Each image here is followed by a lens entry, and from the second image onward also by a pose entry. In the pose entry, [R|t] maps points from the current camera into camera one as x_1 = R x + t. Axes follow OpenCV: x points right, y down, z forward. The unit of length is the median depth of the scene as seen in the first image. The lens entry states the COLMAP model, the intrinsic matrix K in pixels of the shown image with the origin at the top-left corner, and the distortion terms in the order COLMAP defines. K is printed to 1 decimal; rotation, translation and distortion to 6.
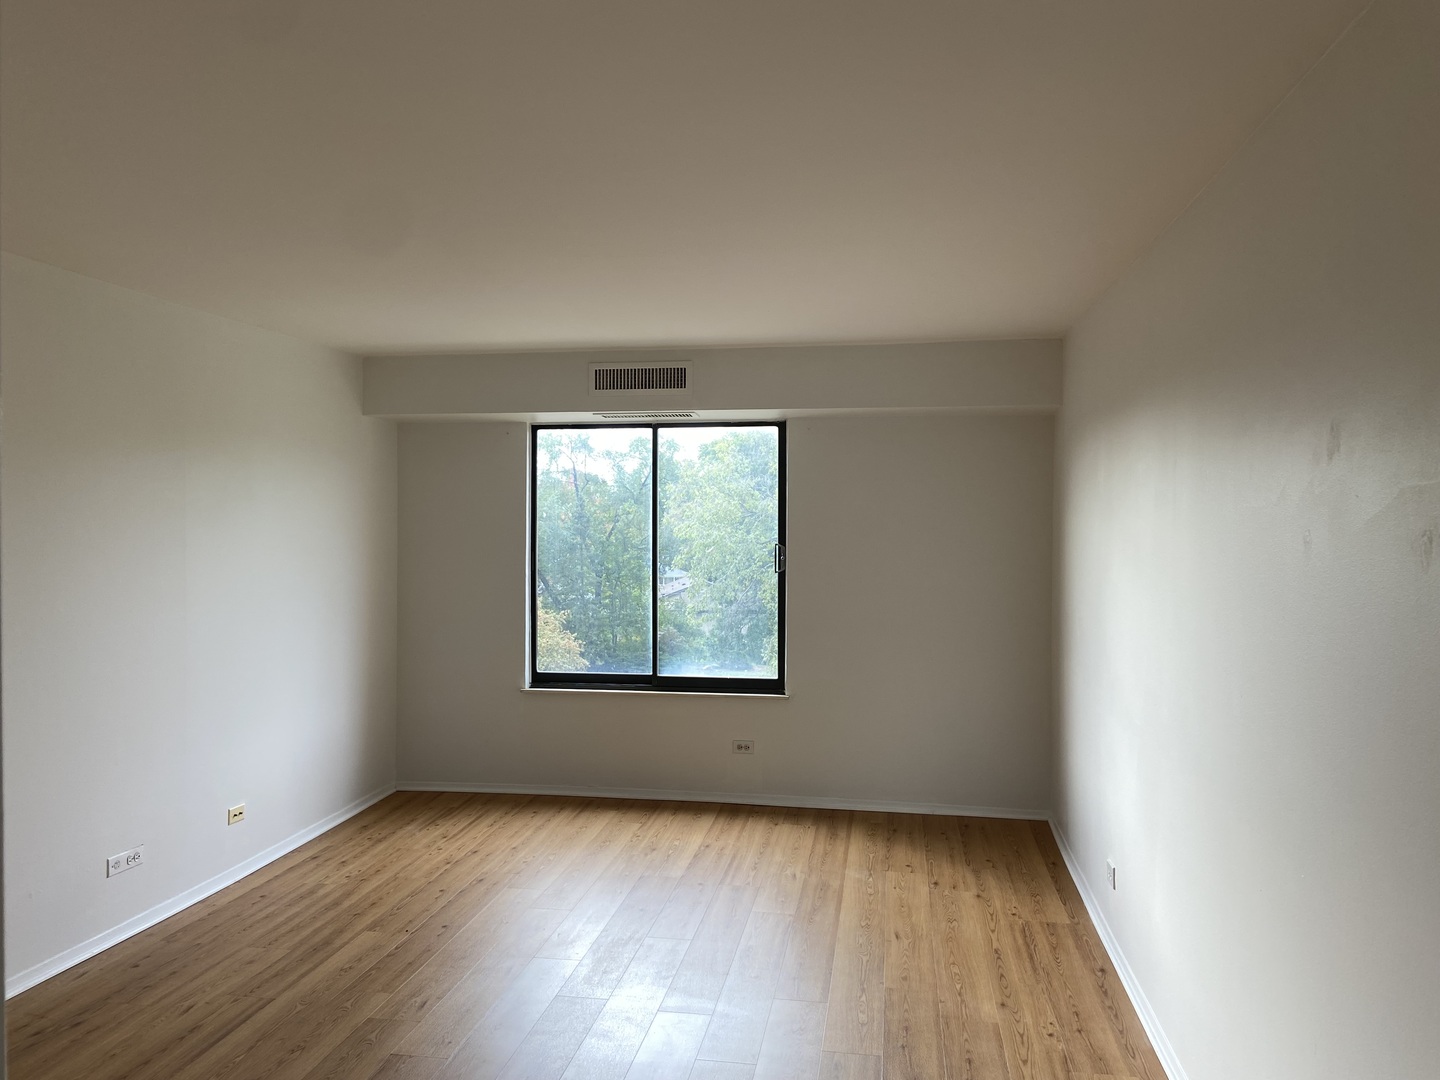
lens RADIAL K [[1079.6, 0, 718.0], [0, 1079.6, 531.1], [0, 0, 1]] dist [0.105038, -0.130515]
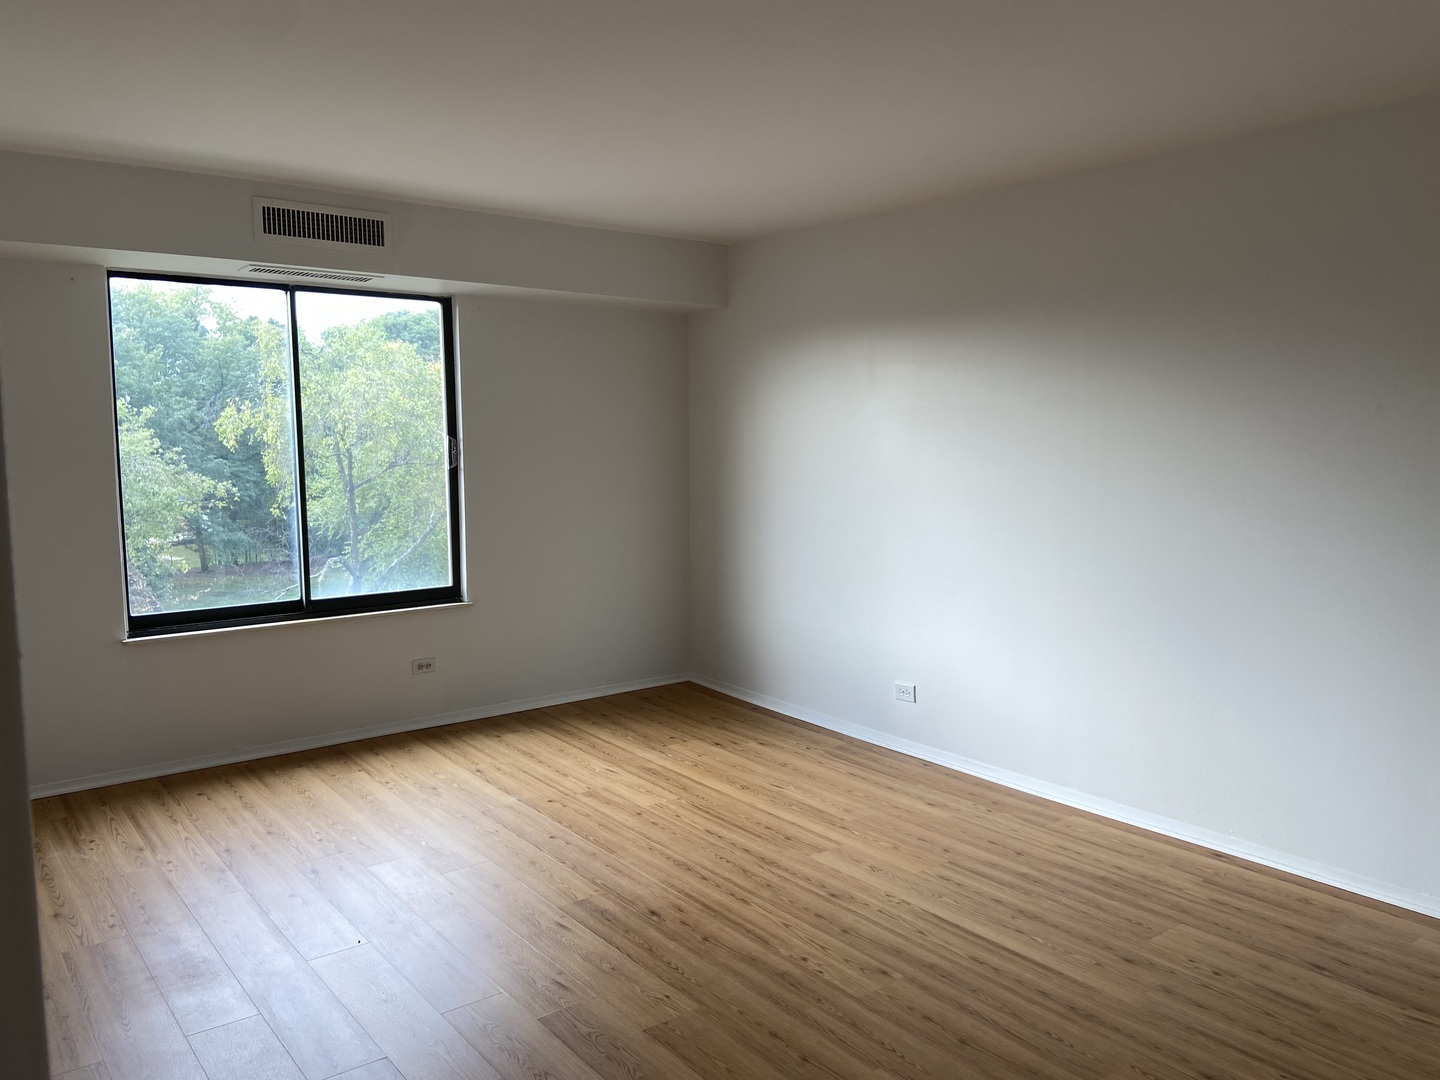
lens RADIAL K [[1079.6, 0, 721.0], [0, 1079.6, 544.5], [0, 0, 1]] dist [0.105038, -0.130515]
pose [[0.672588, -0.082121, 0.735446, -0.503393], [0.005466, 0.994348, 0.106032, 0.006699], [-0.739997, -0.067296, 0.669235, 0.244497]]
